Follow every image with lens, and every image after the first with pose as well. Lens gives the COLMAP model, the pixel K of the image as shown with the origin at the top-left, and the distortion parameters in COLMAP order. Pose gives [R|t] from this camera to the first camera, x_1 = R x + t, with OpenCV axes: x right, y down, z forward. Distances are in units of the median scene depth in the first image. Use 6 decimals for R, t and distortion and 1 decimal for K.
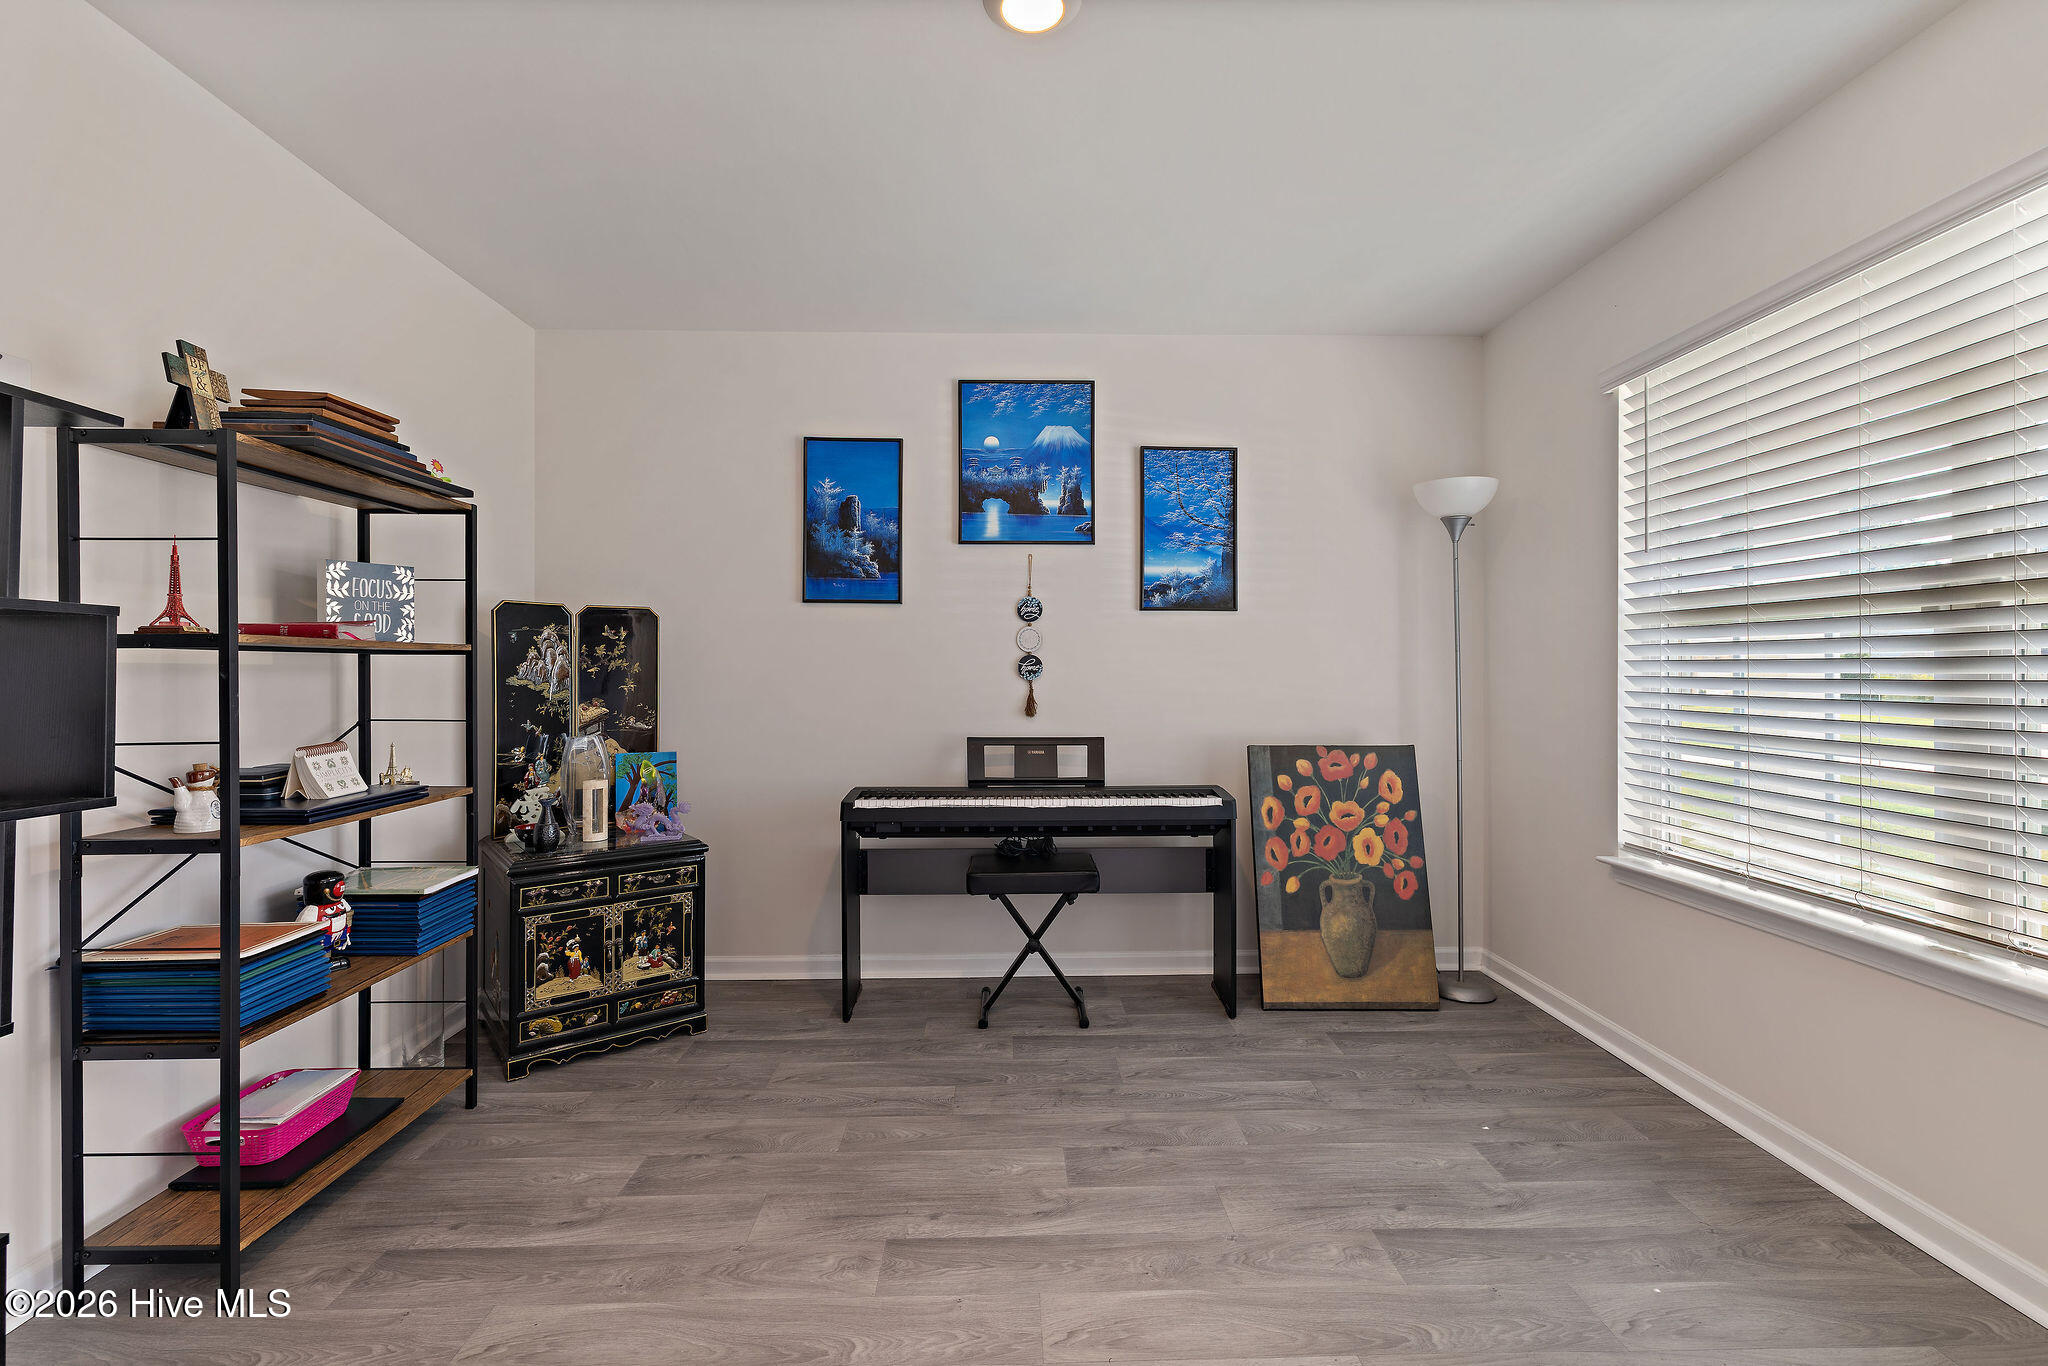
lens RADIAL K [[887.9, 0, 1036.5], [0, 887.9, 674.4], [0, 0, 1]] dist [0.001692, 0.000731]
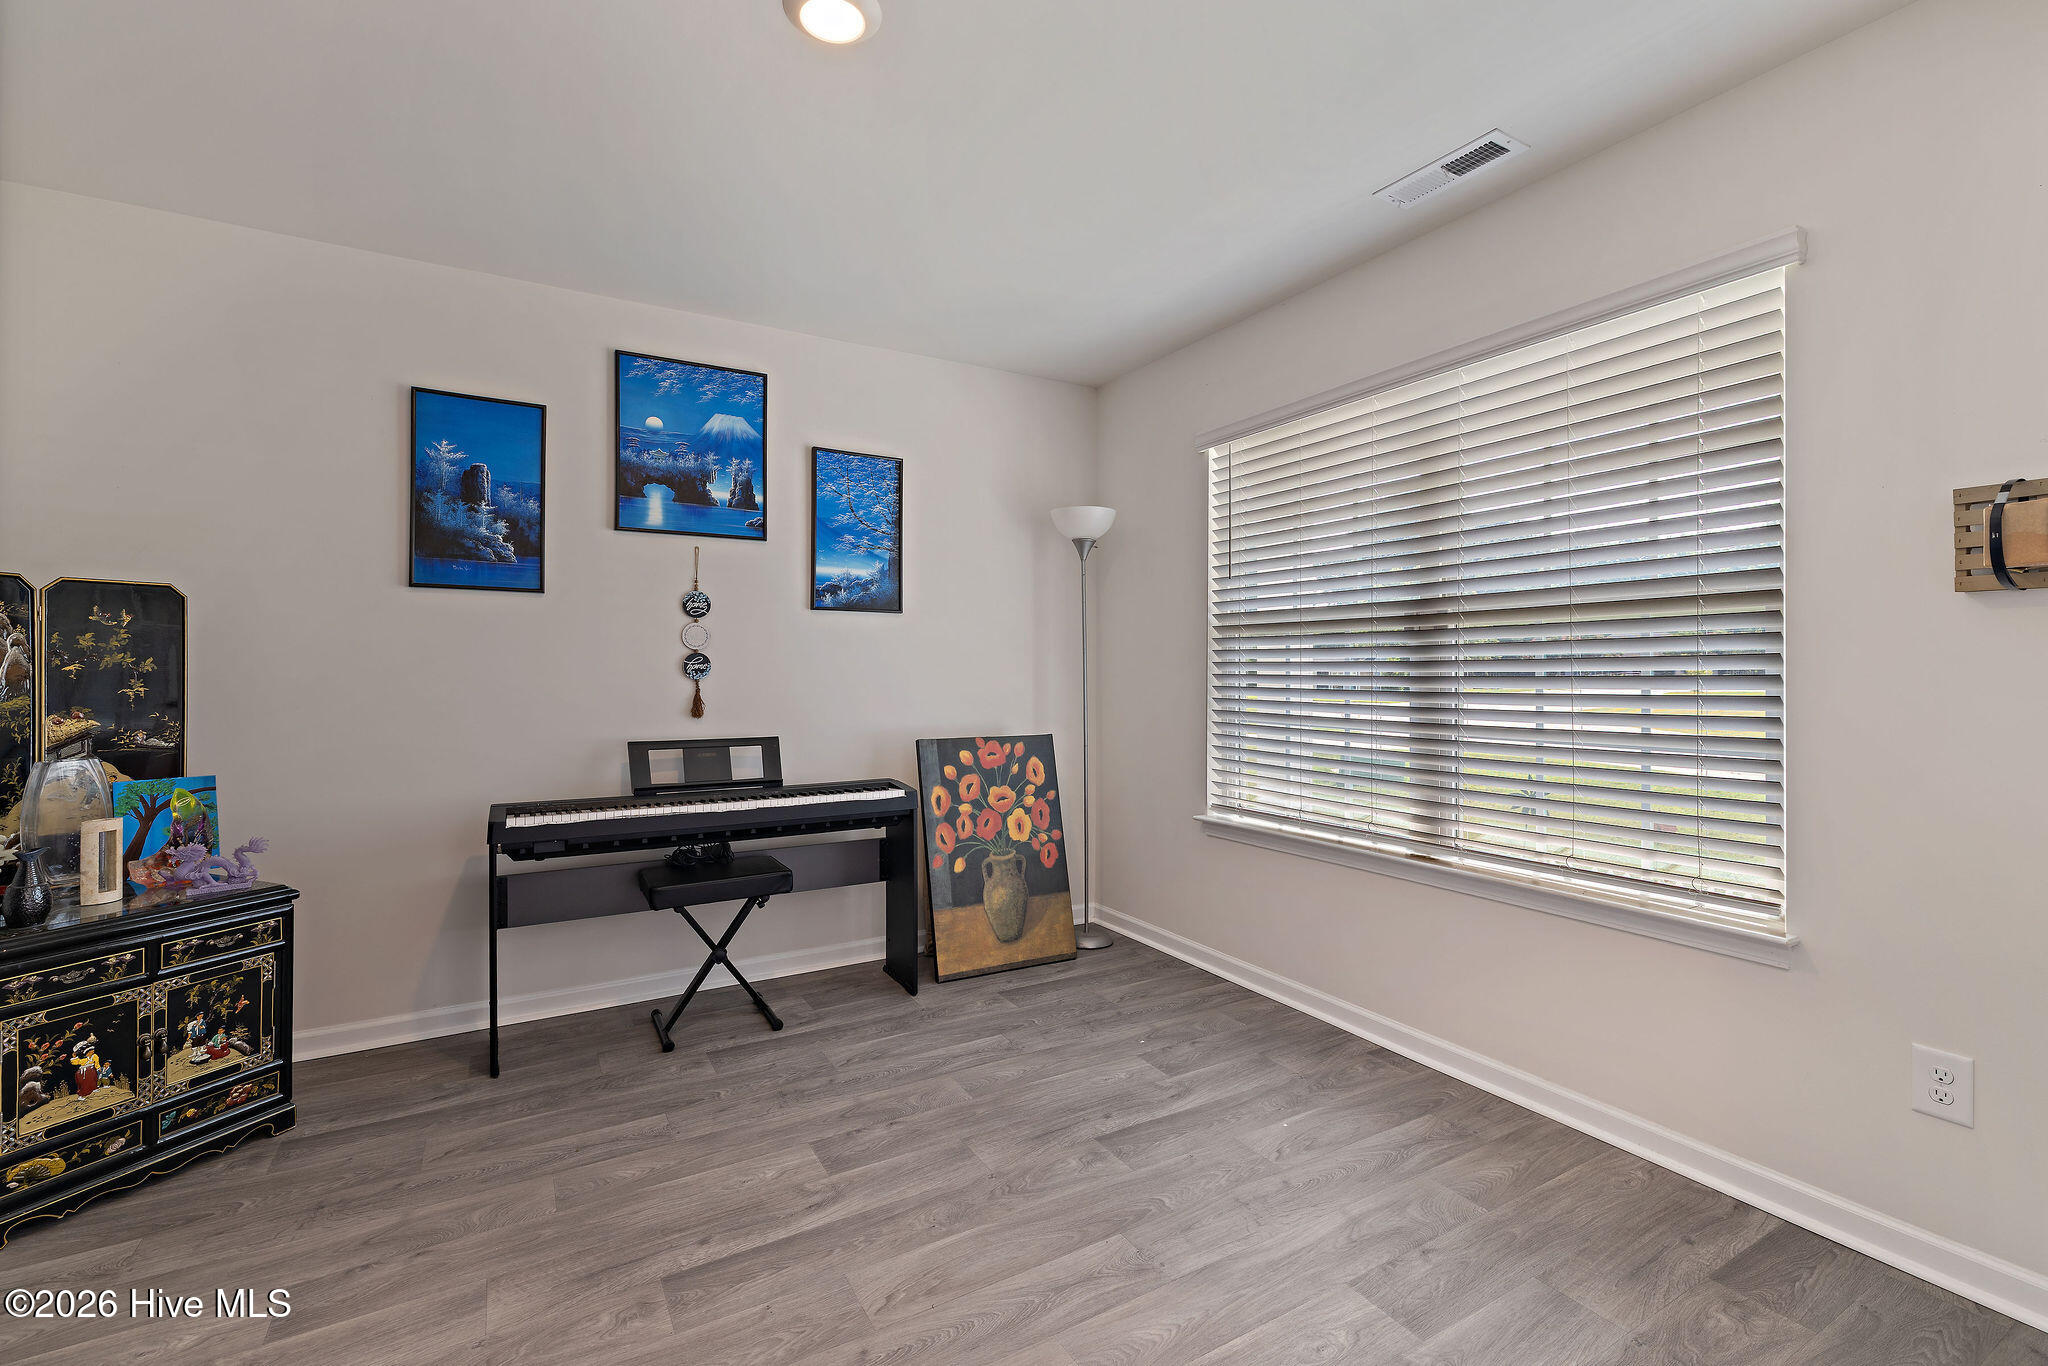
lens RADIAL K [[887.9, 0, 1033.8], [0, 887.9, 671.6], [0, 0, 1]] dist [0.001692, 0.000731]
pose [[0.878101, -0.000563, 0.478476, -0.175965], [0.001079, 0.999999, -0.000804, -0.000598], [-0.478475, 0.001223, 0.878100, -0.005973]]
